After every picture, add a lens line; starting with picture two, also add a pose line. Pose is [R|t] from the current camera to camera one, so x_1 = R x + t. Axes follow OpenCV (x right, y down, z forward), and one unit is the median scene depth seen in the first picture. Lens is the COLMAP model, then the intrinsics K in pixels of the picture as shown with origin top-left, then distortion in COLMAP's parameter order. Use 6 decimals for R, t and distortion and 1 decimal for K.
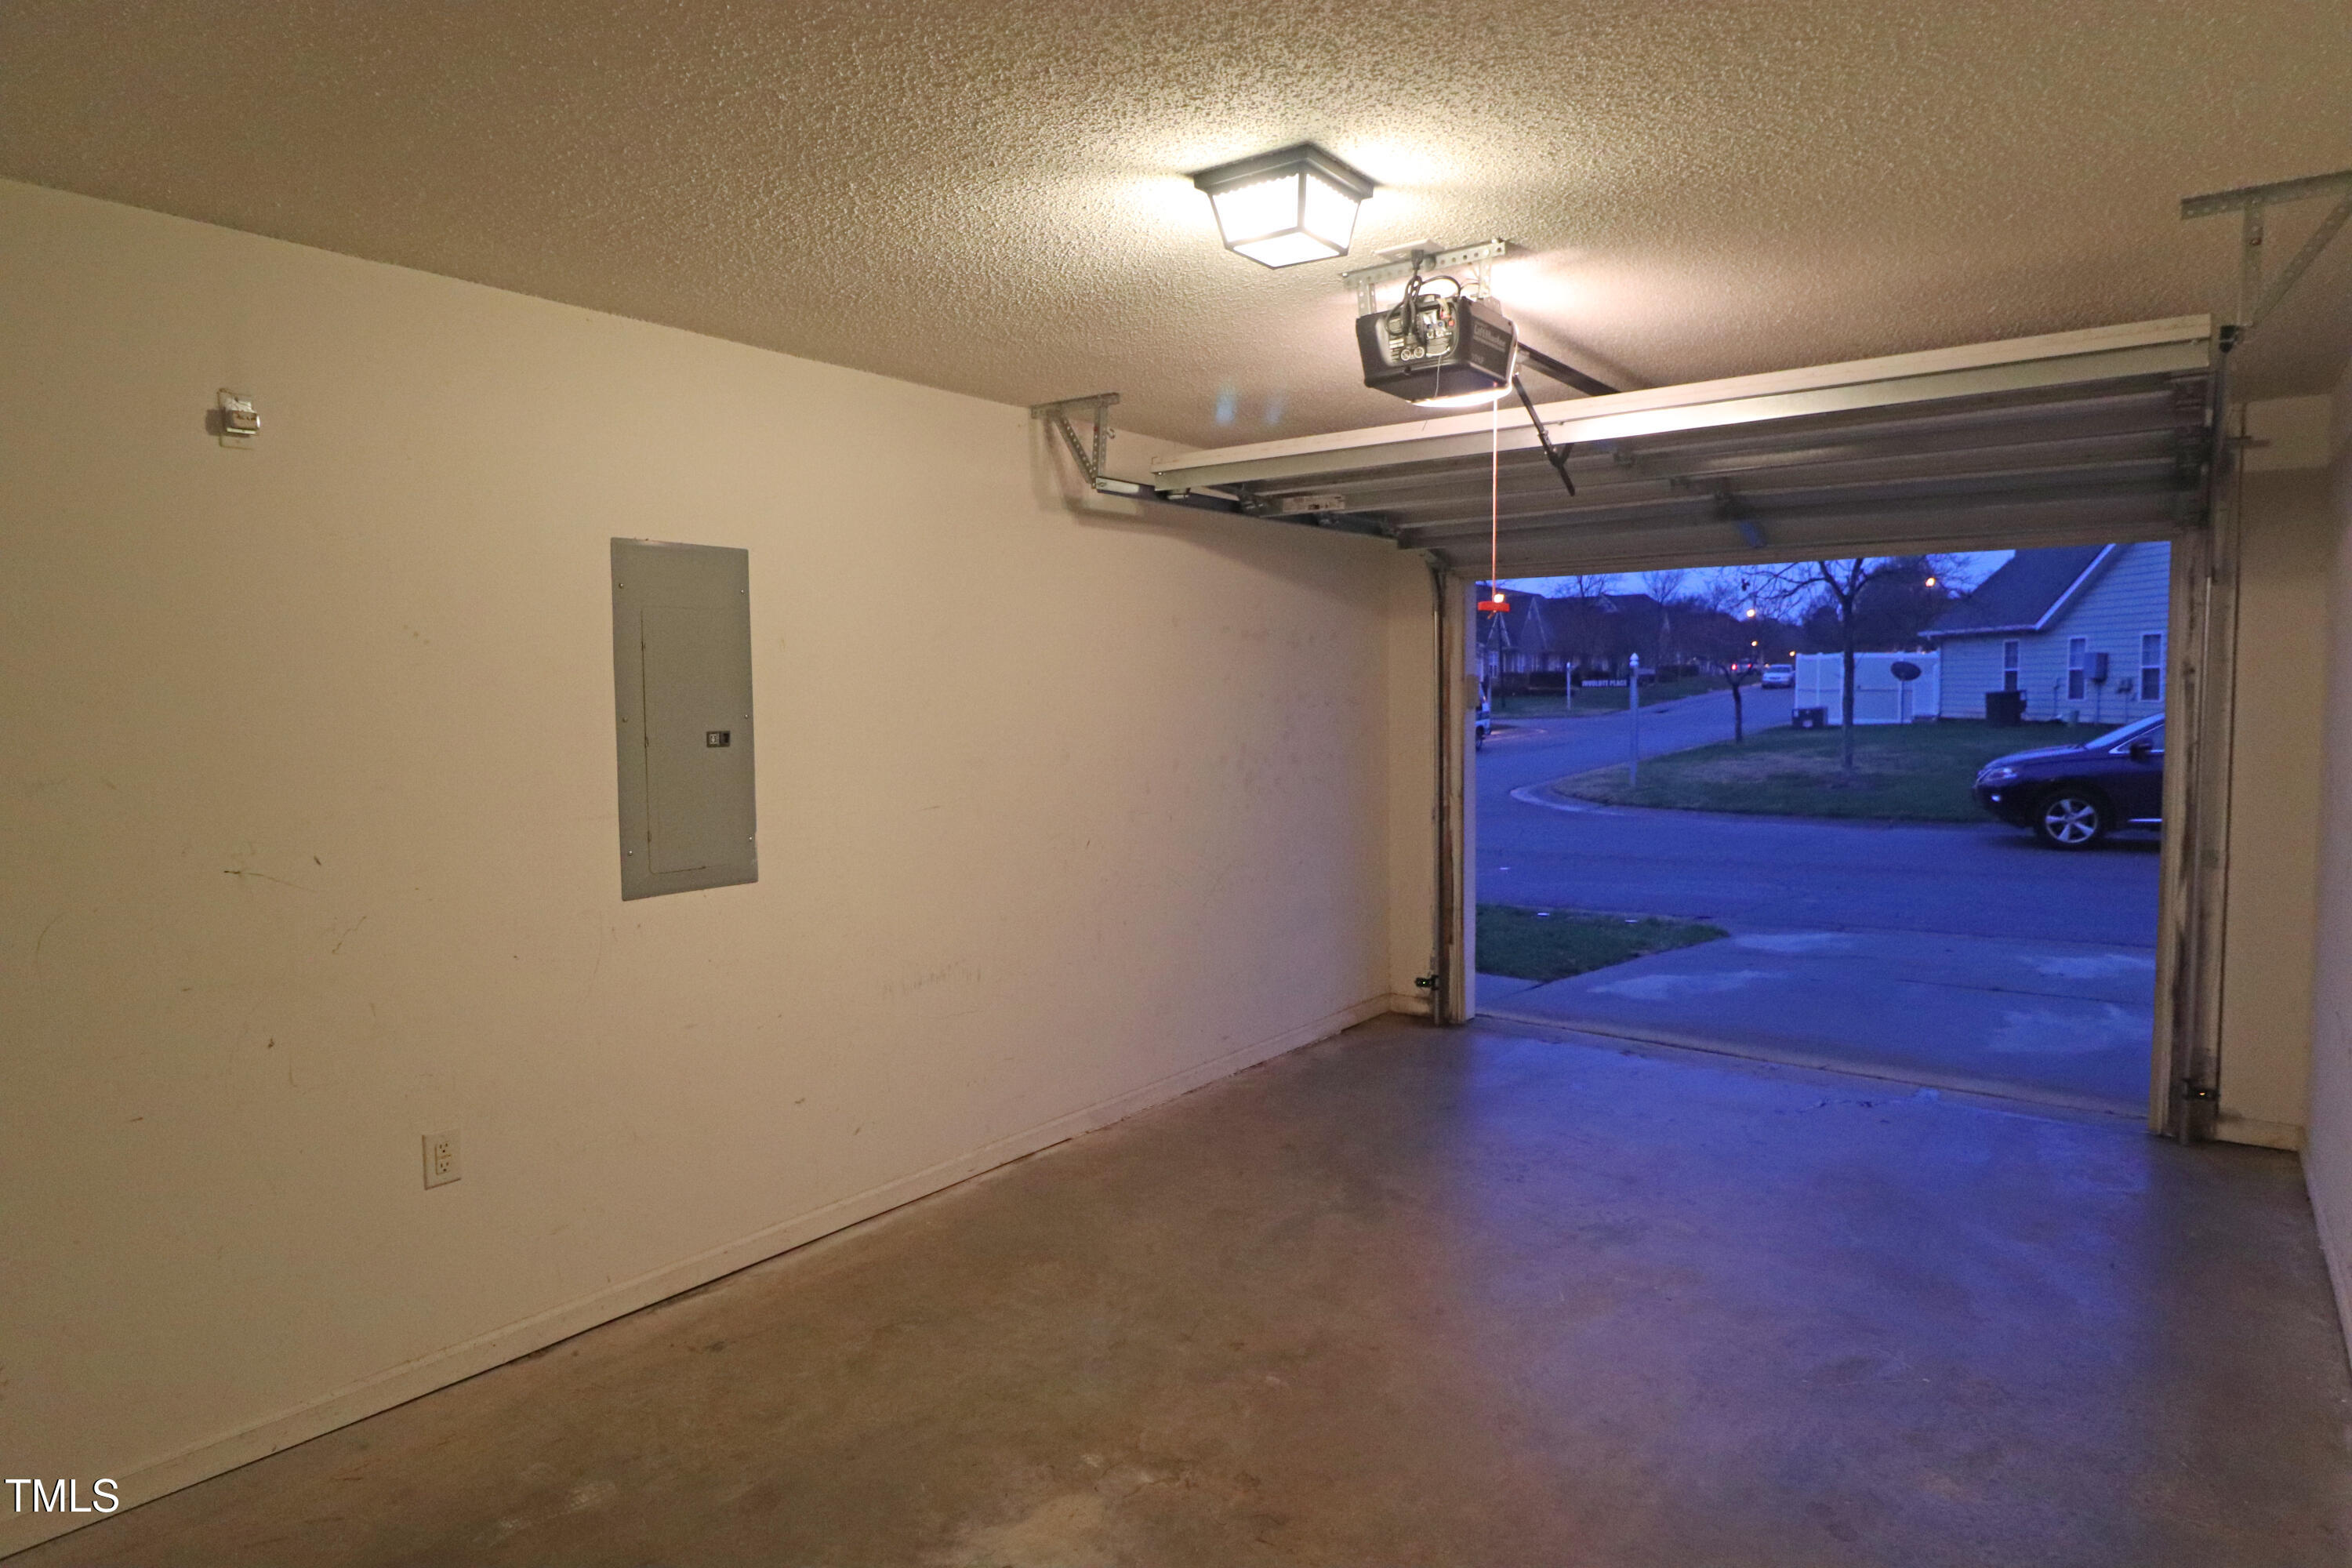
lens RADIAL K [[1366.2, 0, 1176.0], [0, 1366.2, 784.0], [0, 0, 1]] dist [0.000700, 0.000067]
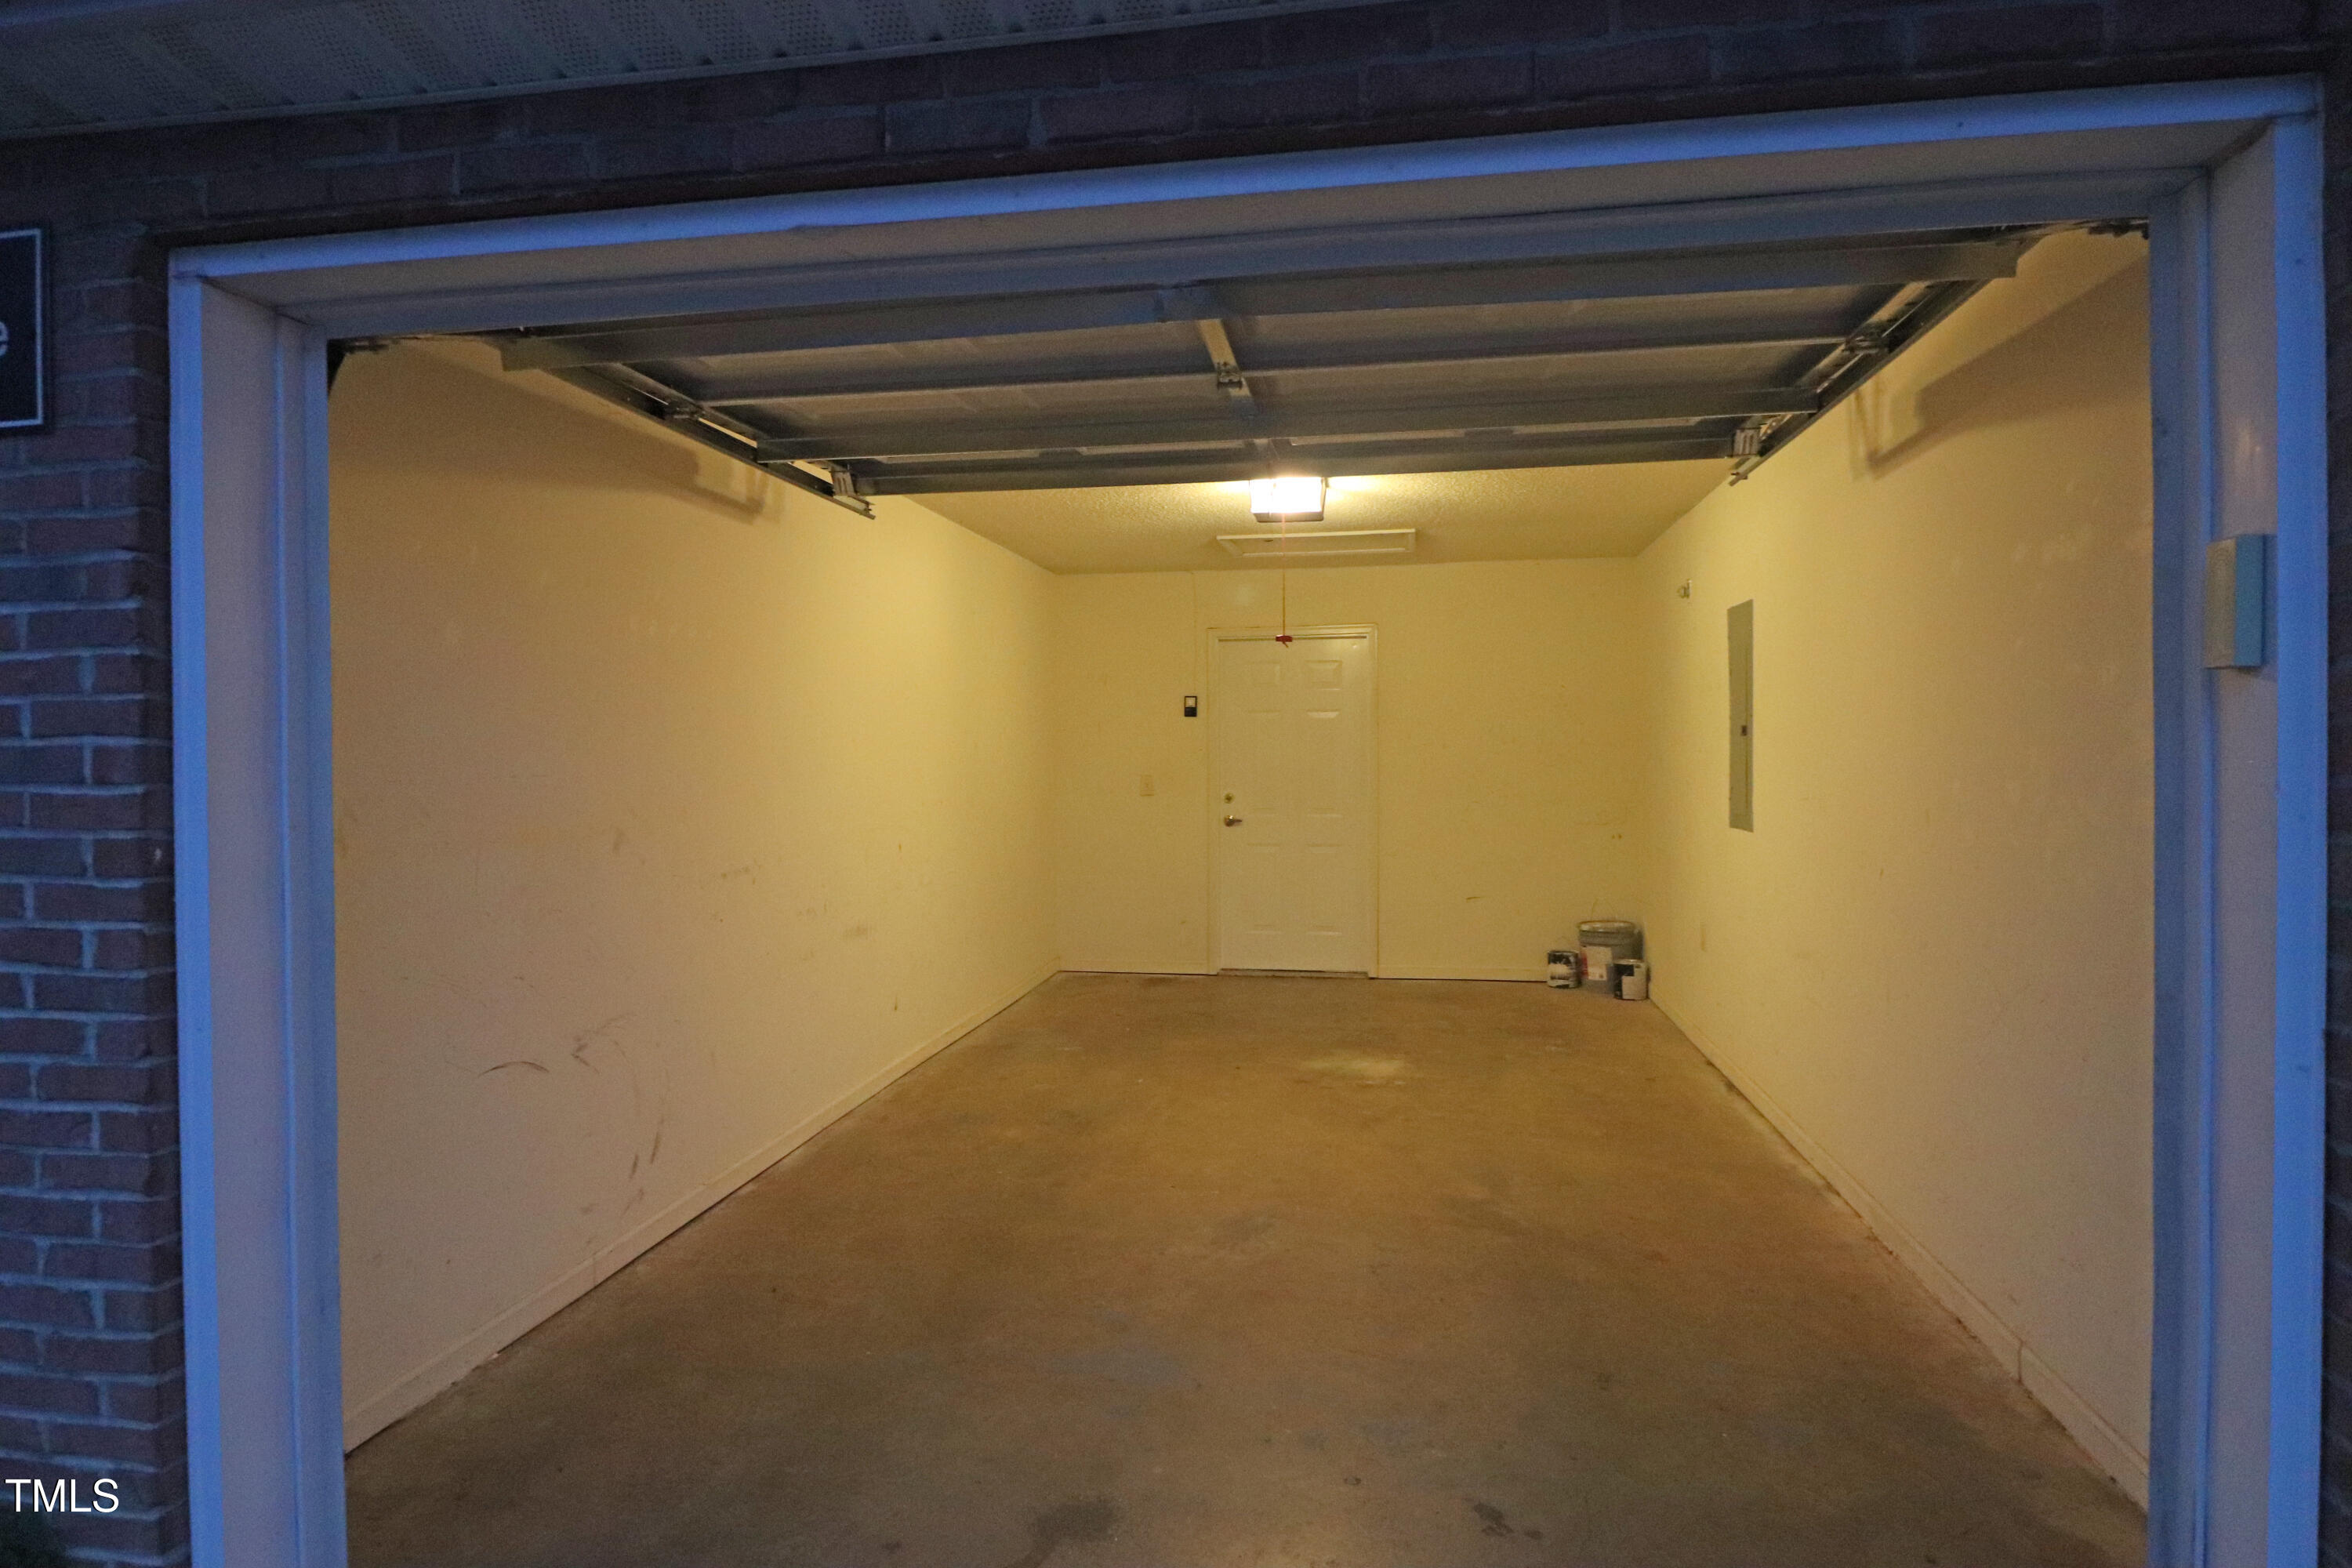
lens RADIAL K [[1366.2, 0, 1176.0], [0, 1366.2, 784.0], [0, 0, 1]] dist [0.000700, 0.000067]
pose [[-0.892731, 0.024955, -0.449899, 0.752498], [-0.016767, 0.995934, 0.088515, -0.082965], [0.450279, 0.086563, -0.888682, 1.717494]]
